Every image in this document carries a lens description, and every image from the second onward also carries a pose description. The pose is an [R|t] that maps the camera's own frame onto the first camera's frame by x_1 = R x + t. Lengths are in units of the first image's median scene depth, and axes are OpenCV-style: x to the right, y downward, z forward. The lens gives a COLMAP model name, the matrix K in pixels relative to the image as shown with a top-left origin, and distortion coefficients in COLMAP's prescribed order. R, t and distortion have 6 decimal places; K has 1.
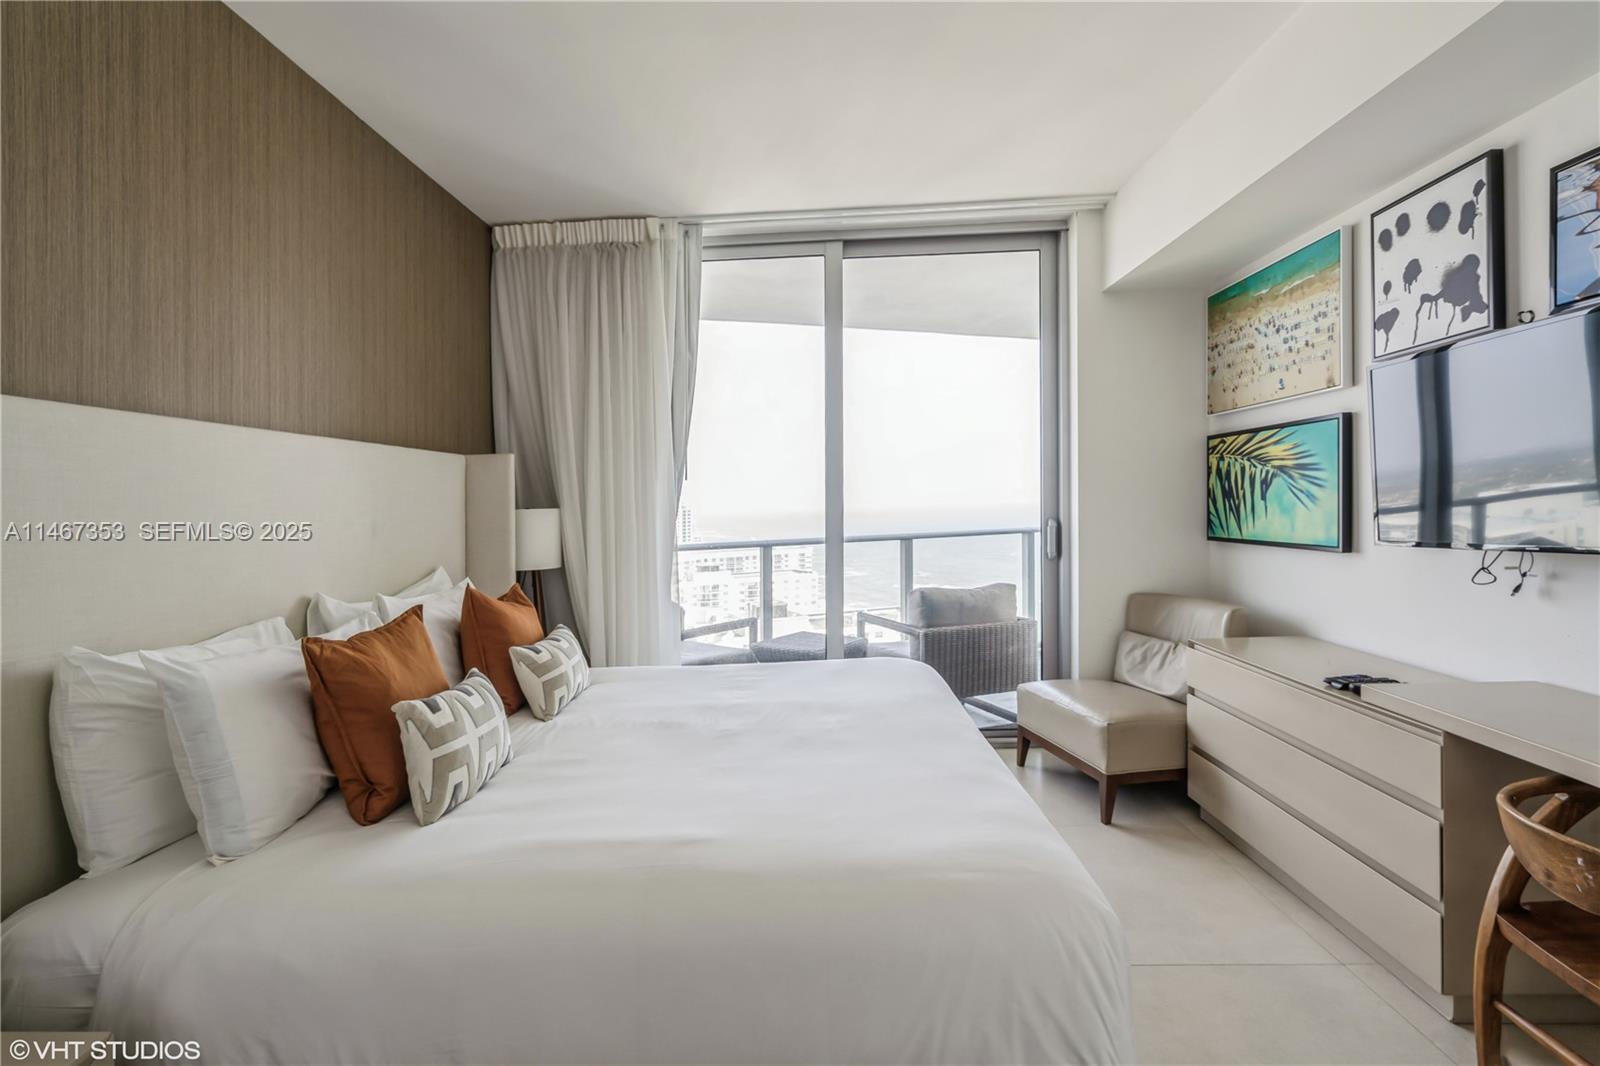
lens RADIAL K [[760.9, 0, 760.4], [0, 760.9, 498.8], [0, 0, 1]] dist [0.000631, 0.012146]
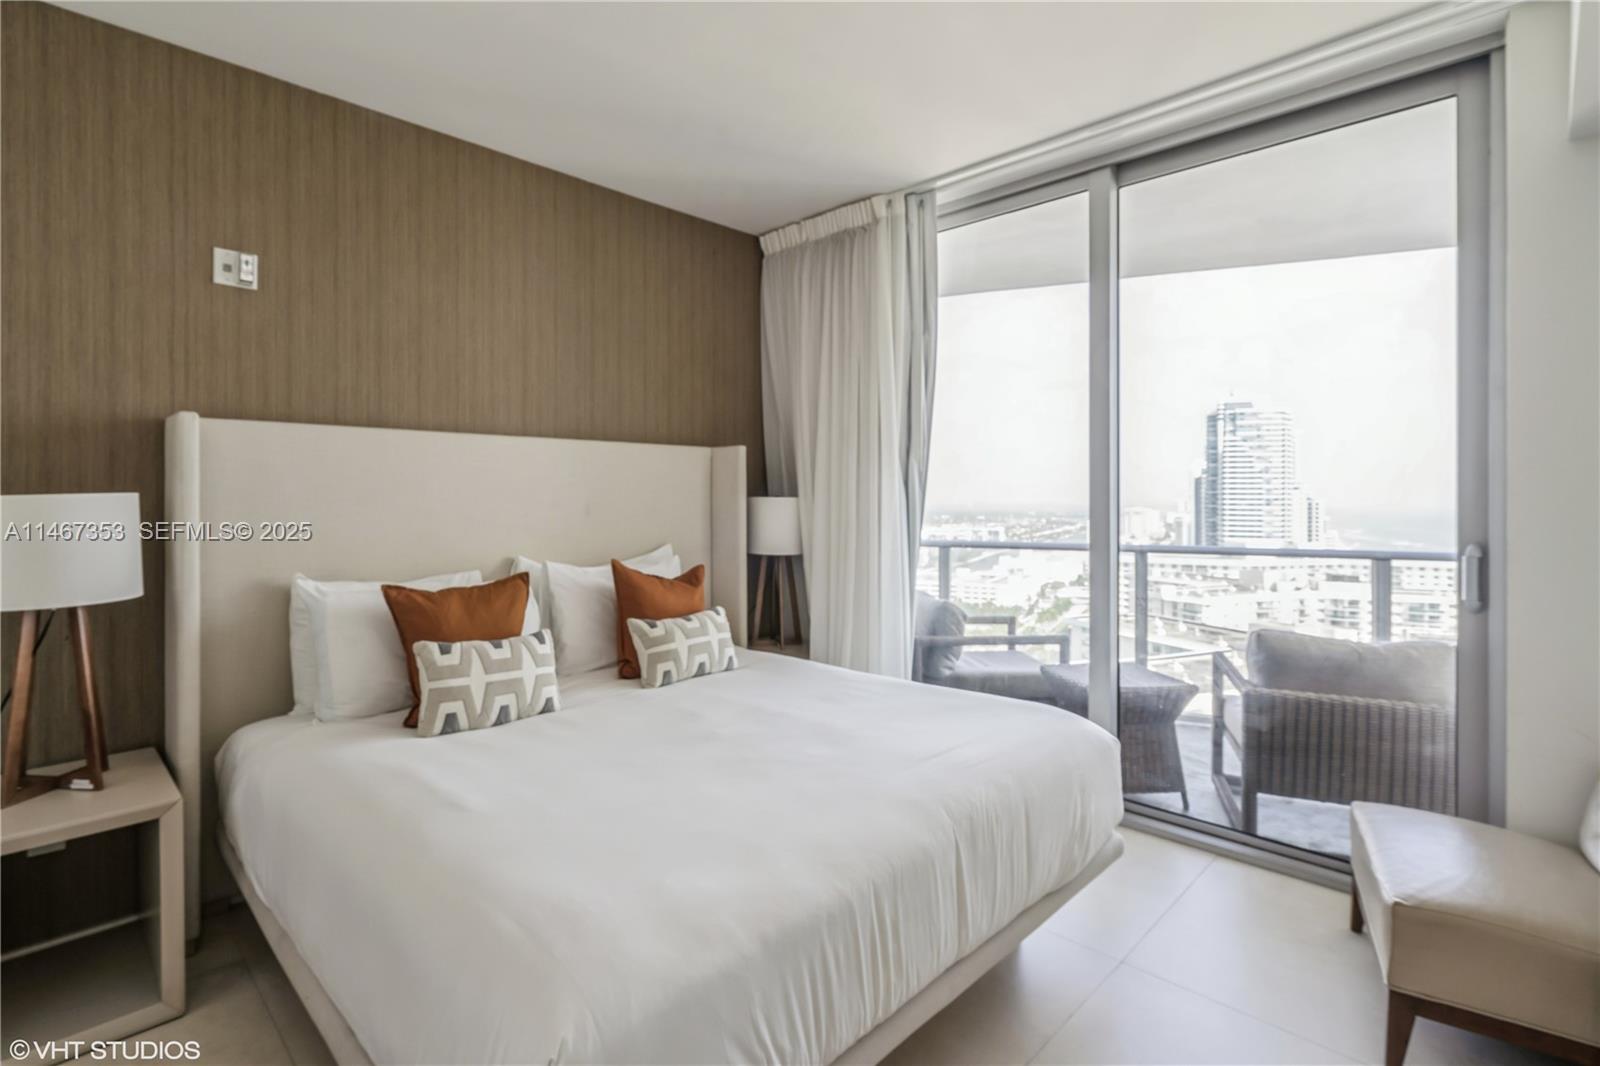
lens RADIAL K [[760.9, 0, 760.4], [0, 760.9, 498.8], [0, 0, 1]] dist [0.000631, 0.012146]
pose [[0.741546, 0.039959, -0.669711, 0.393584], [-0.025163, 0.999179, 0.031755, -0.018476], [0.670430, -0.006696, 0.741942, 0.192305]]
